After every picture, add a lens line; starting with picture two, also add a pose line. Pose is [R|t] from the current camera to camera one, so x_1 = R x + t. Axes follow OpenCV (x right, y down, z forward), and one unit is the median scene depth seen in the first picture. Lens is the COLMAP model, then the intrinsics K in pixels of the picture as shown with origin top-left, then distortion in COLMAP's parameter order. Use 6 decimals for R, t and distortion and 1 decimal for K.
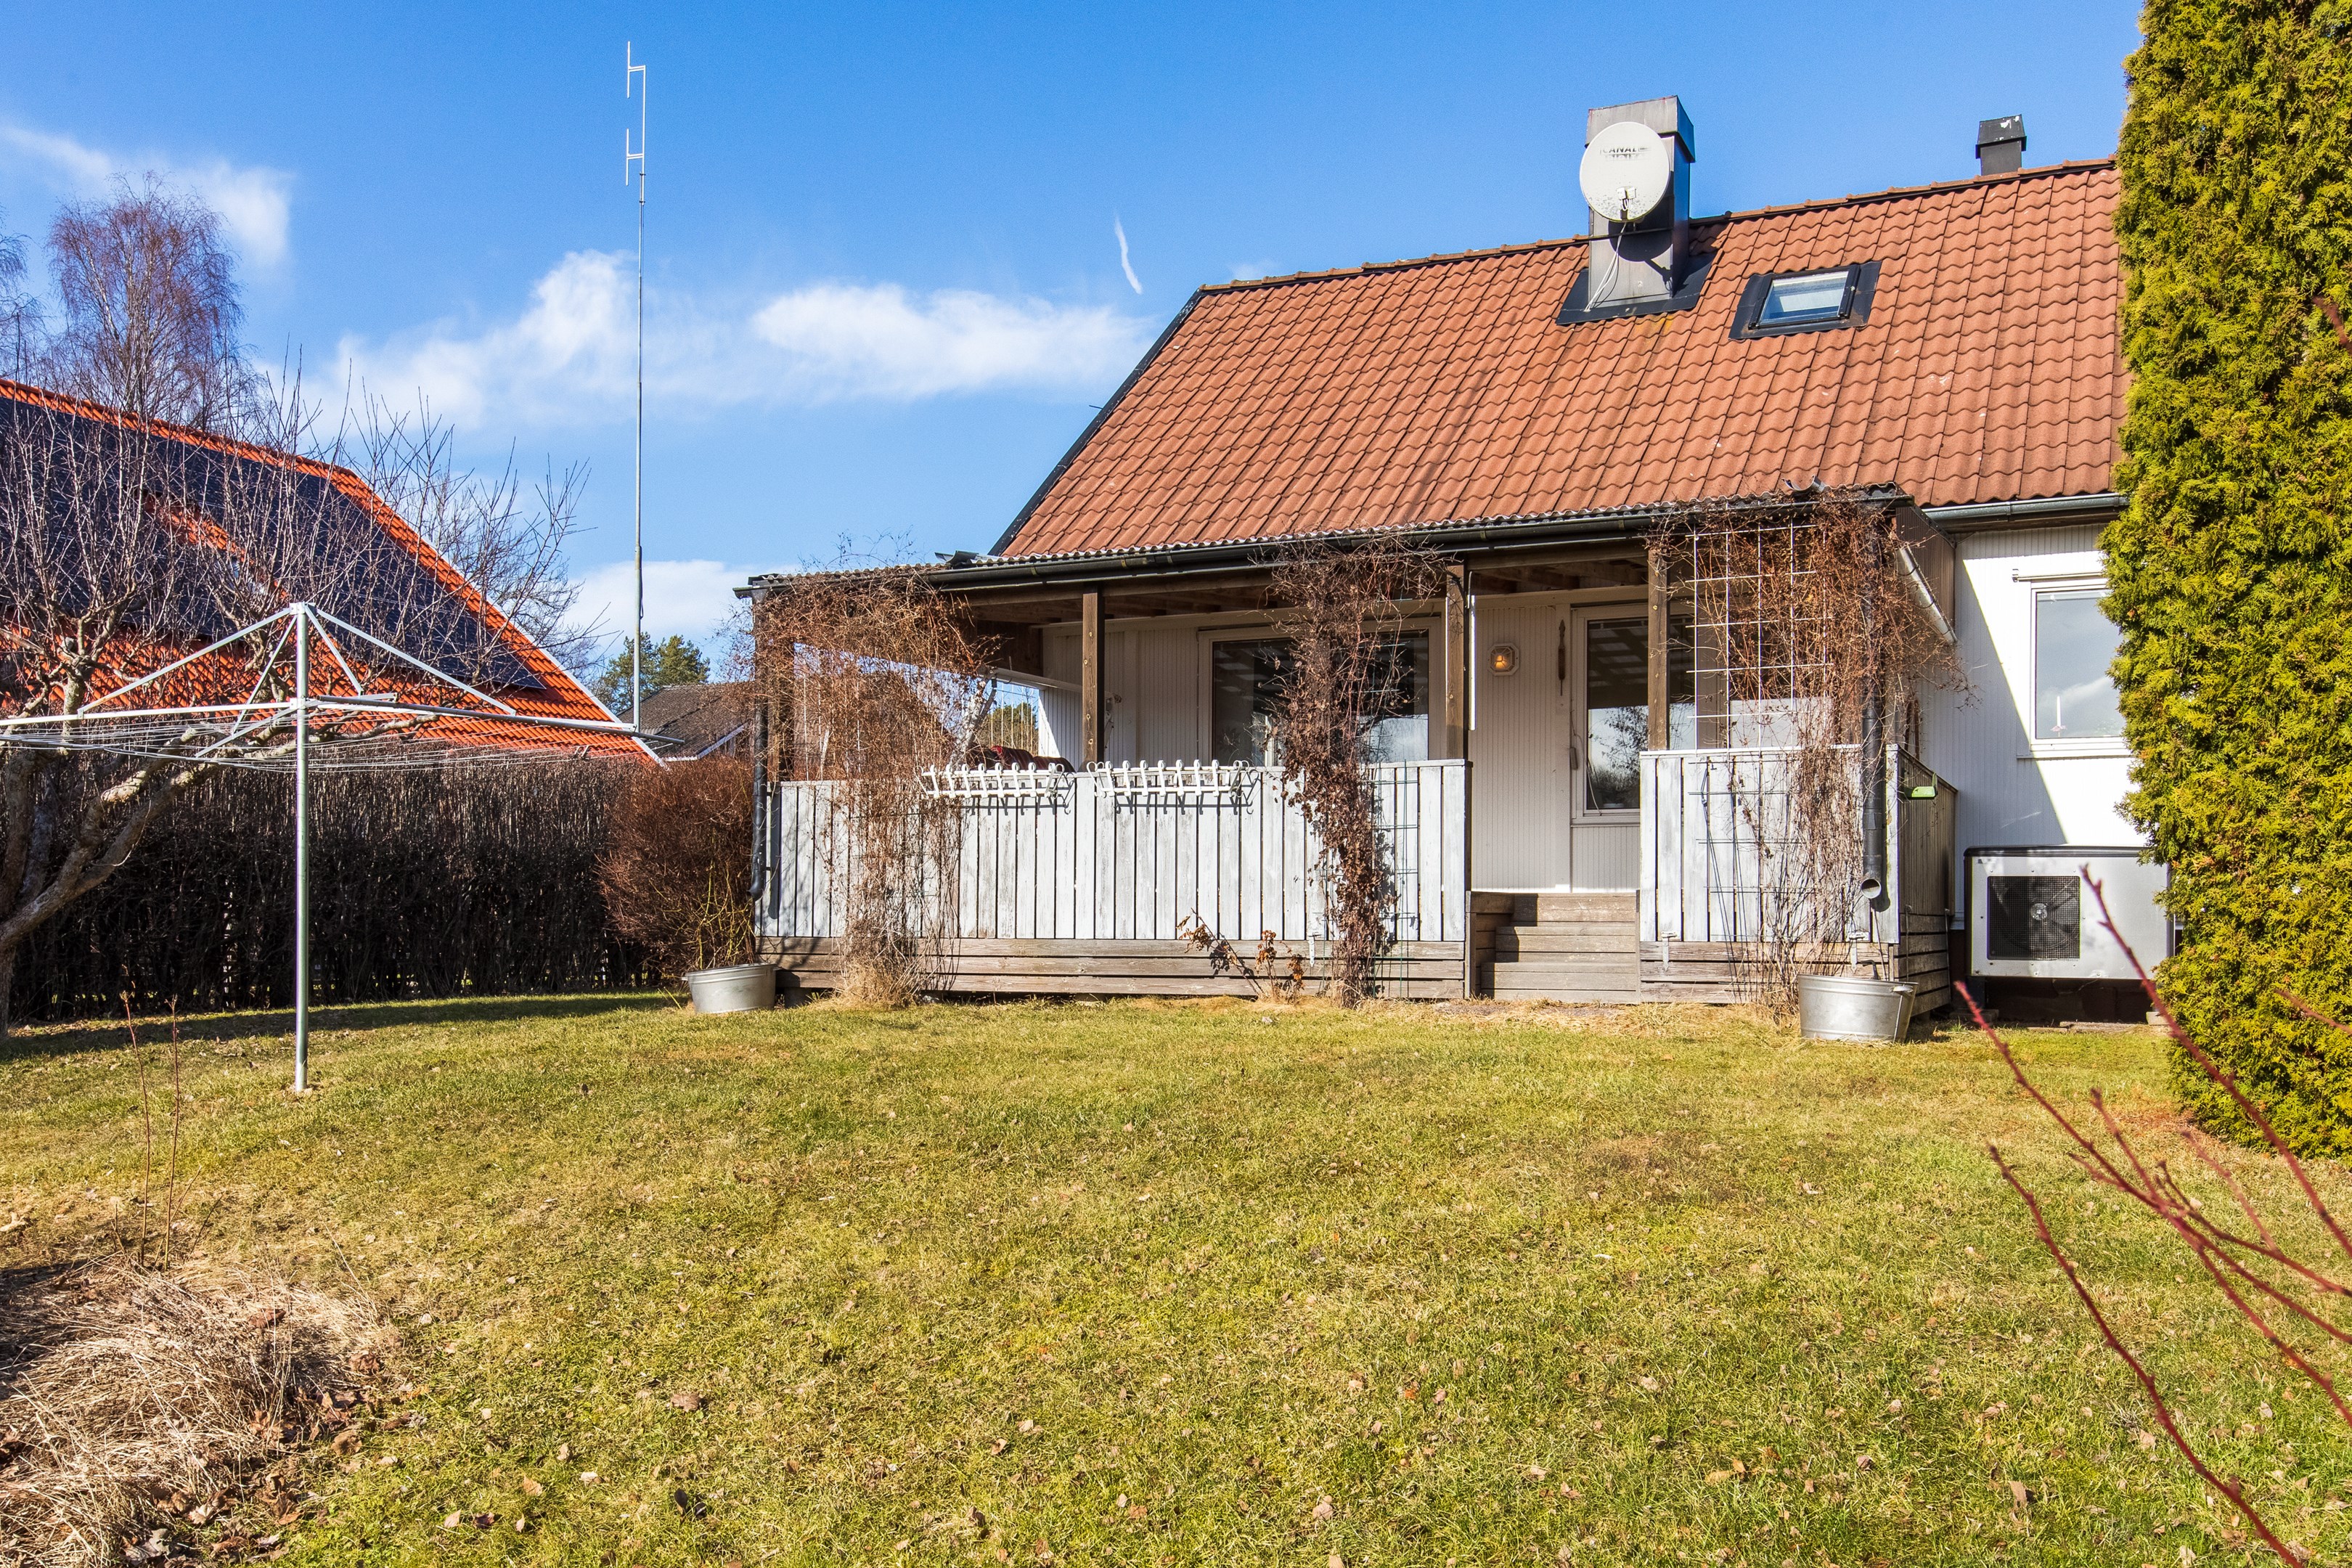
lens RADIAL K [[2088.7, 0, 1175.9], [0, 2088.7, 889.8], [0, 0, 1]] dist [0.045745, -0.013228]
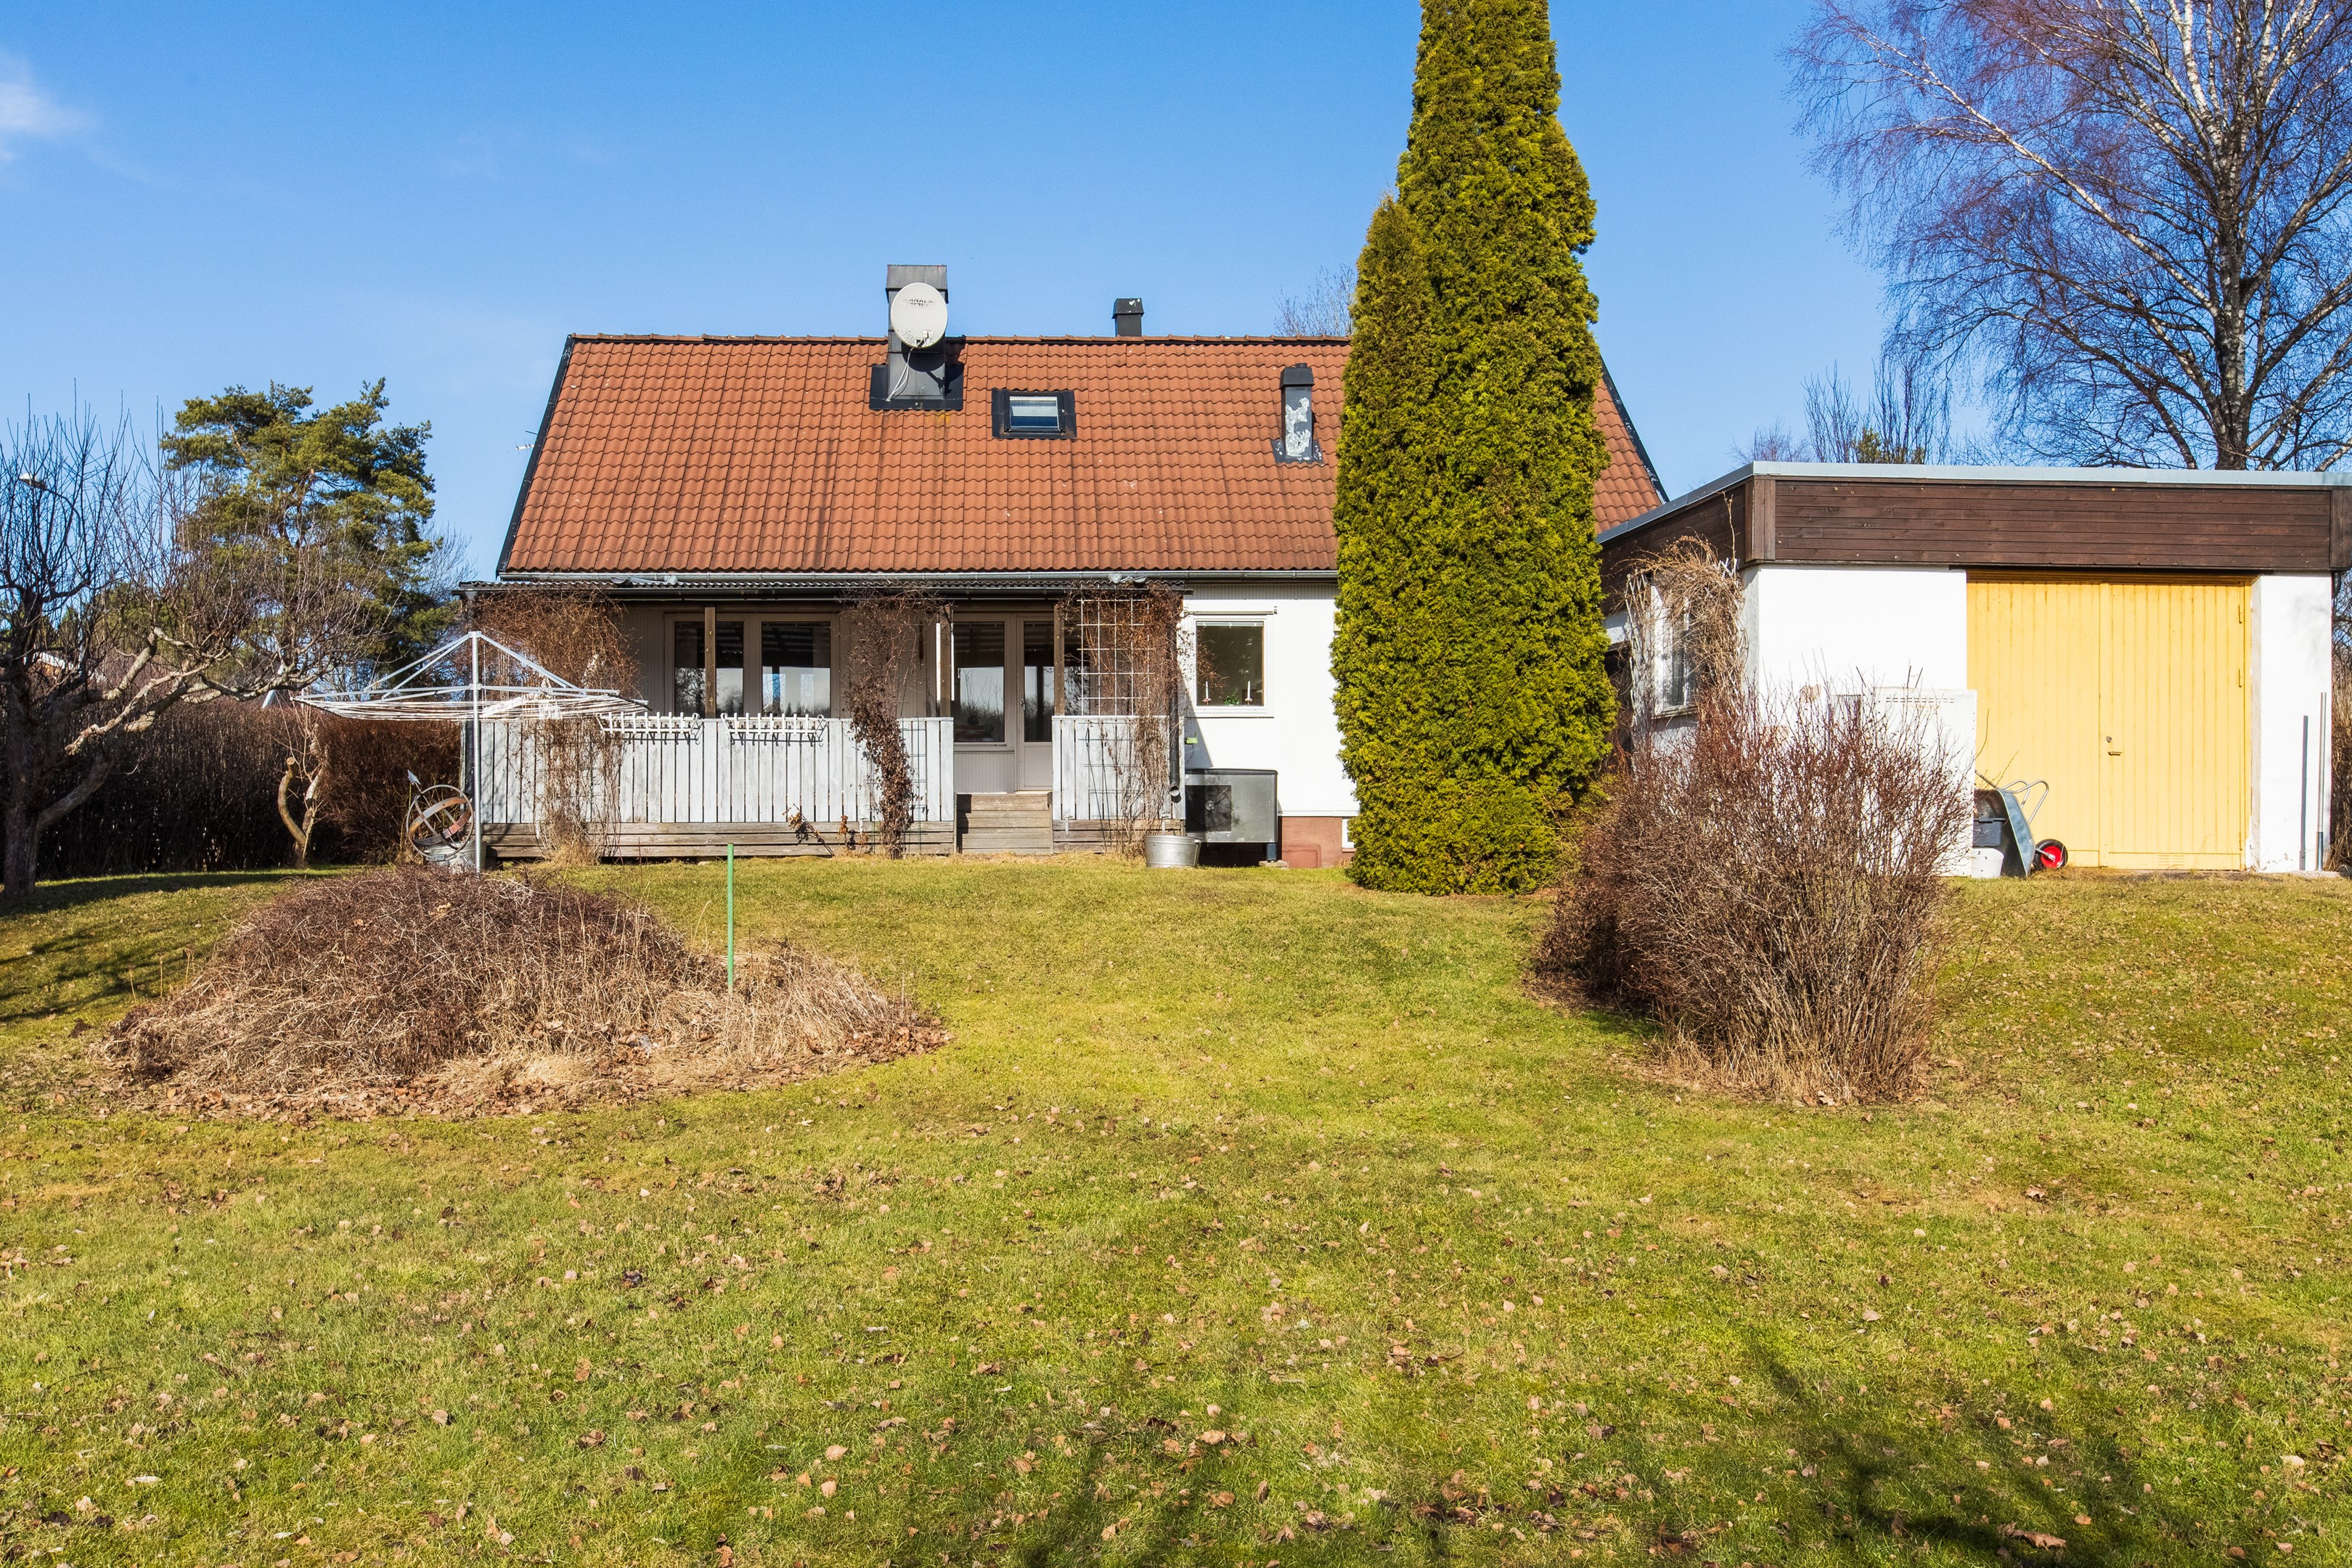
lens RADIAL K [[2226.9, 0, 1176.0], [0, 2226.9, 784.0], [0, 0, 1]] dist [-0.001168, 0.000037]
pose [[0.875007, 0.003405, 0.484097, -0.568820], [0.000846, 0.999963, -0.008562, 0.009111], [-0.484109, 0.007902, 0.874972, -0.684454]]
